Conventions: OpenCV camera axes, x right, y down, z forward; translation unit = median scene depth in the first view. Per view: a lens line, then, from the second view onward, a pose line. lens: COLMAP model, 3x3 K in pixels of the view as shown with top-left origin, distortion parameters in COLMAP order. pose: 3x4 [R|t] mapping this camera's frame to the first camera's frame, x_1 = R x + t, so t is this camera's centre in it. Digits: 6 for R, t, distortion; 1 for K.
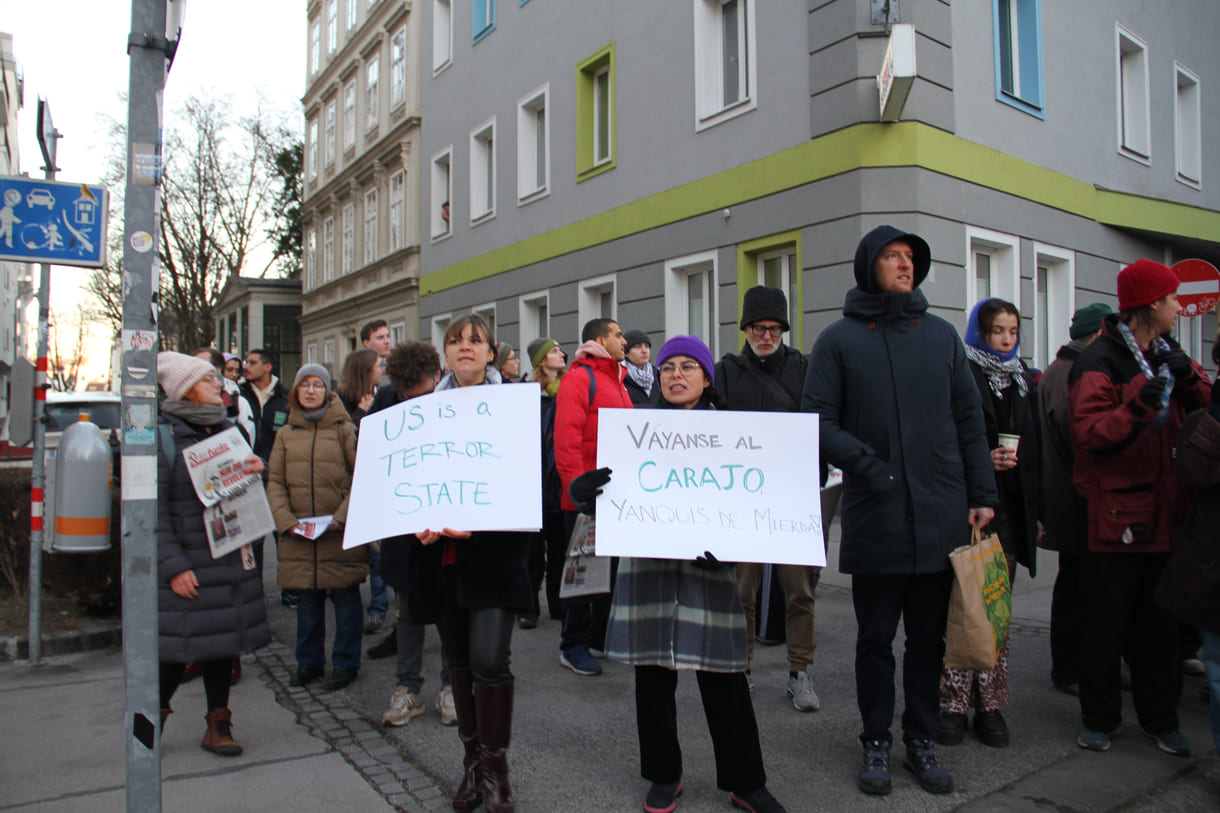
lens RADIAL K [[994.3, 0, 607.7], [0, 994.3, 423.5], [0, 0, 1]] dist [-0.184971, 0.140490]
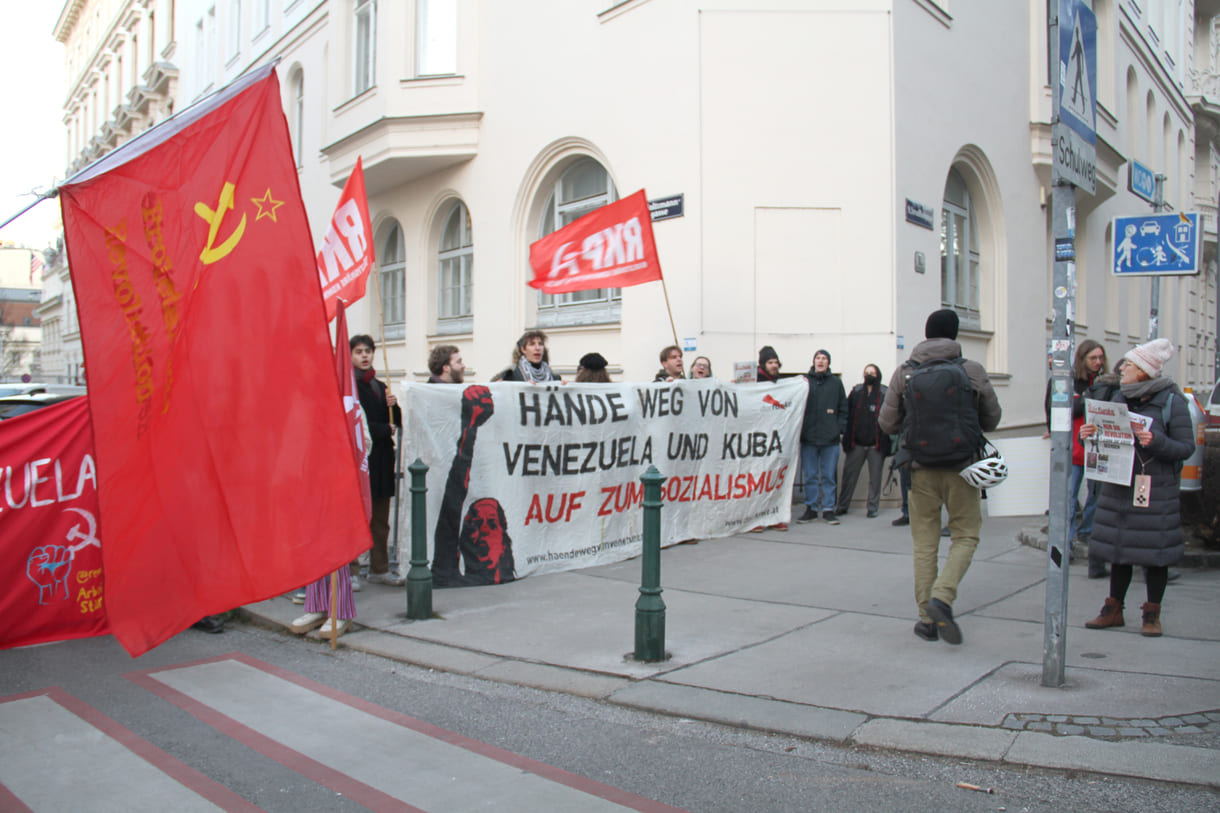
lens RADIAL K [[994.3, 0, 607.7], [0, 994.3, 423.5], [0, 0, 1]] dist [-0.184971, 0.140490]
pose [[0.339227, 0.036830, -0.939983, 0.427314], [-0.010851, 0.999320, 0.035239, 0.003741], [0.940642, -0.001754, 0.339396, -0.202790]]
